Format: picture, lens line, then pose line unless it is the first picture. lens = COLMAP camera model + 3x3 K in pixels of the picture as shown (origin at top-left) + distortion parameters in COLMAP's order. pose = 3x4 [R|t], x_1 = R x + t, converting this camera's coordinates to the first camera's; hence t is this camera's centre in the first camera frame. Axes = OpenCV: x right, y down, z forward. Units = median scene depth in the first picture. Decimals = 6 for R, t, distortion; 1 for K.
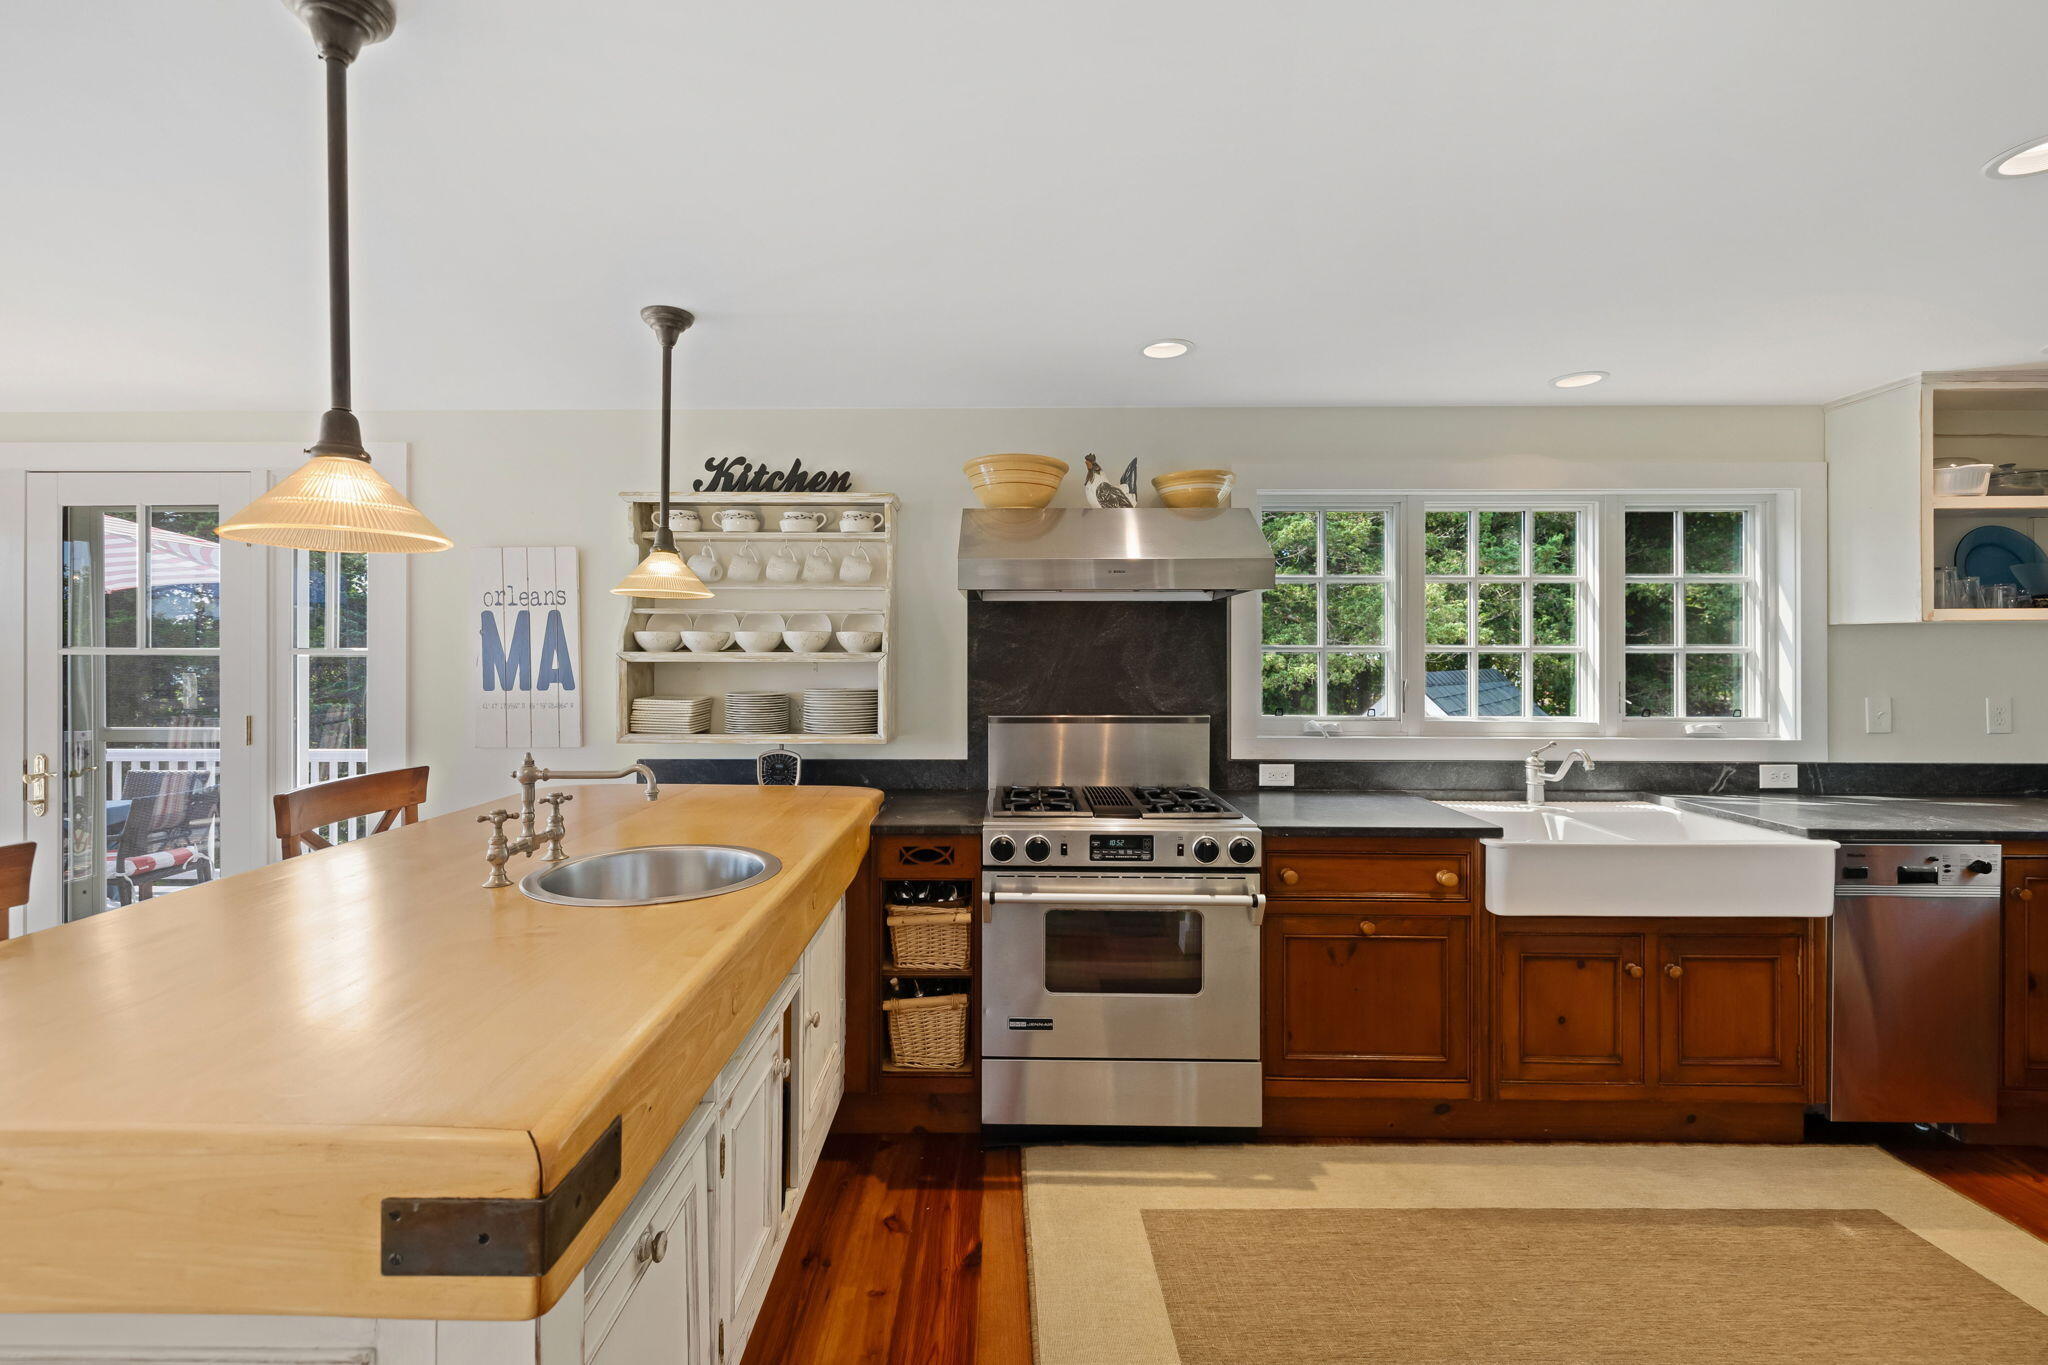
lens RADIAL K [[860.3, 0, 971.6], [0, 860.3, 657.3], [0, 0, 1]] dist [0.007774, -0.001585]
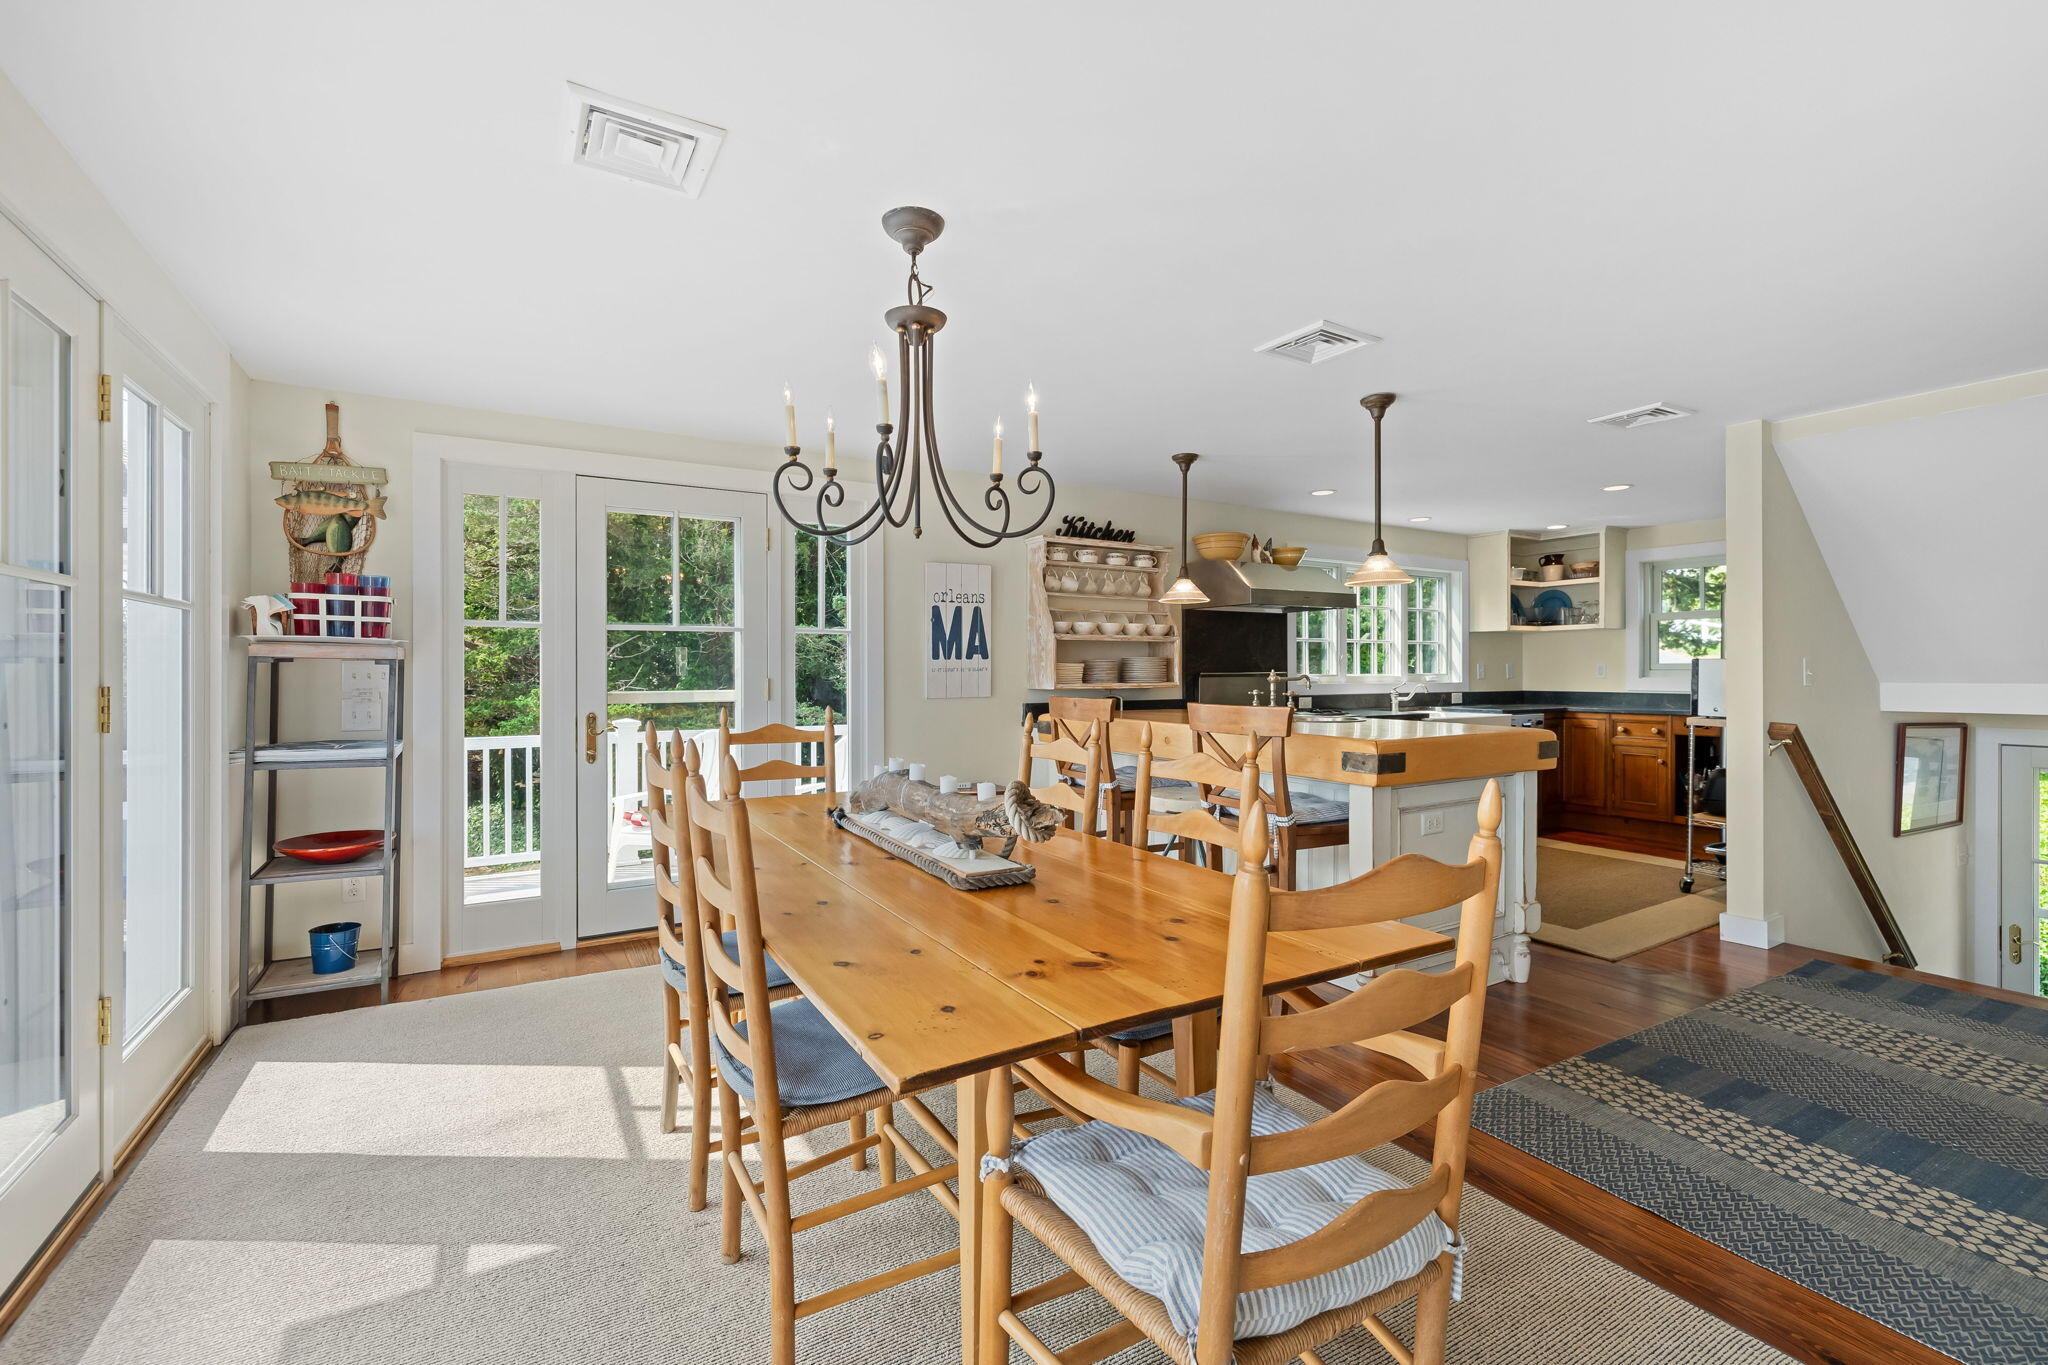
lens RADIAL K [[860.3, 0, 1001.5], [0, 860.3, 674.0], [0, 0, 1]] dist [0.007774, -0.001585]
pose [[0.859061, -0.006555, 0.511831, -1.254000], [0.003948, 0.999973, 0.006180, 0.056580], [-0.511857, -0.003288, 0.859064, -0.332492]]
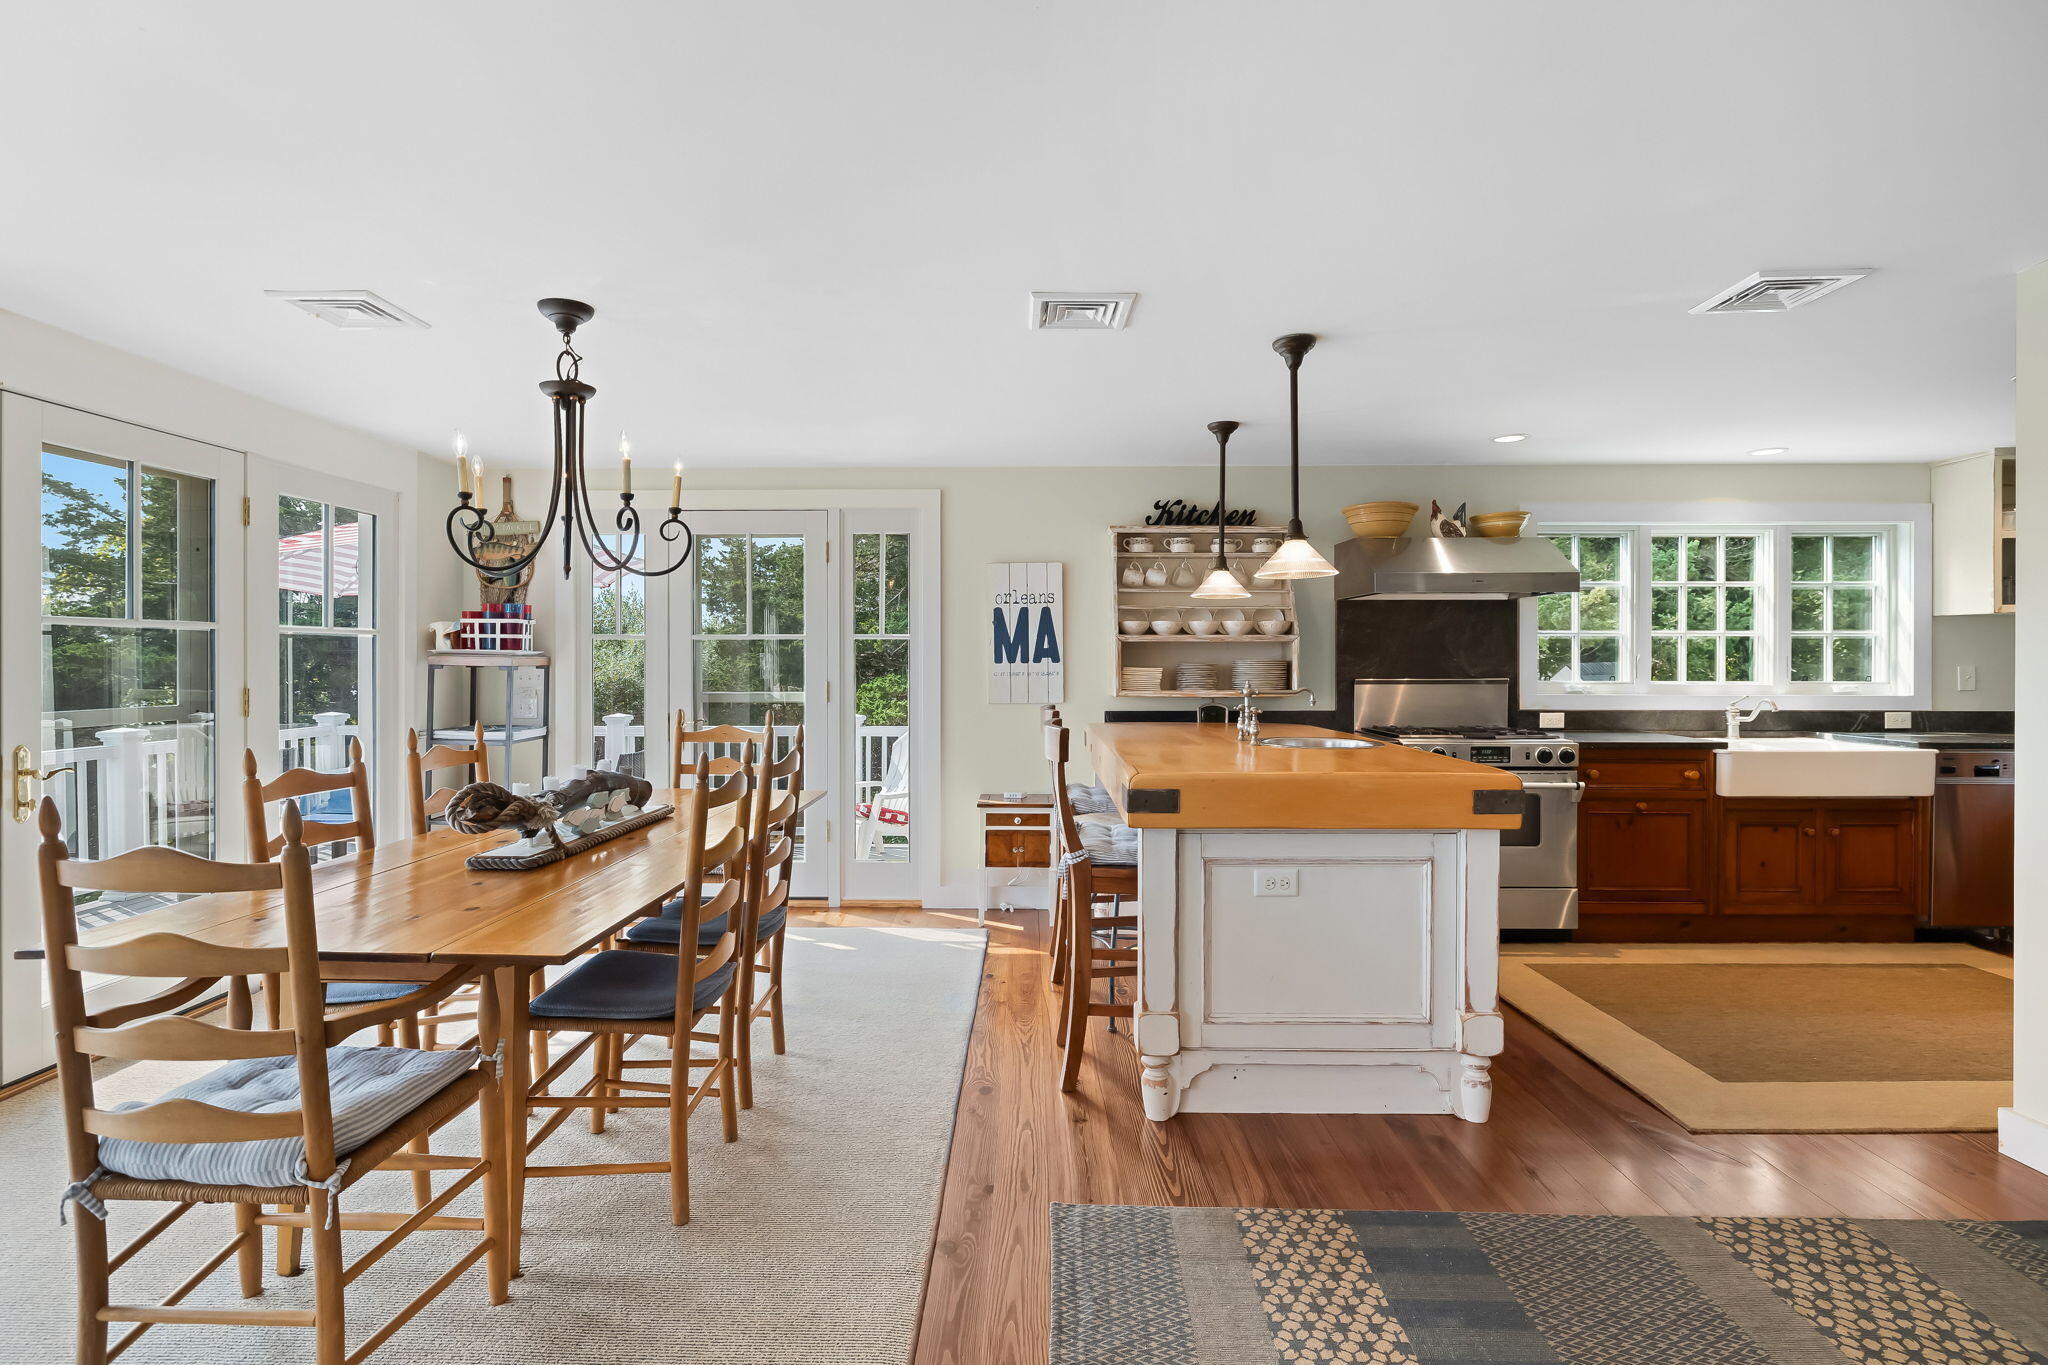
lens RADIAL K [[947.3, 0, 997.0], [0, 947.3, 667.0], [0, 0, 1]] dist [0.000183, 0.000339]
pose [[0.999998, -0.001726, -0.000229, -0.578981], [0.001727, 0.999971, 0.007422, 0.034186], [0.000216, -0.007422, 0.999972, -0.590396]]
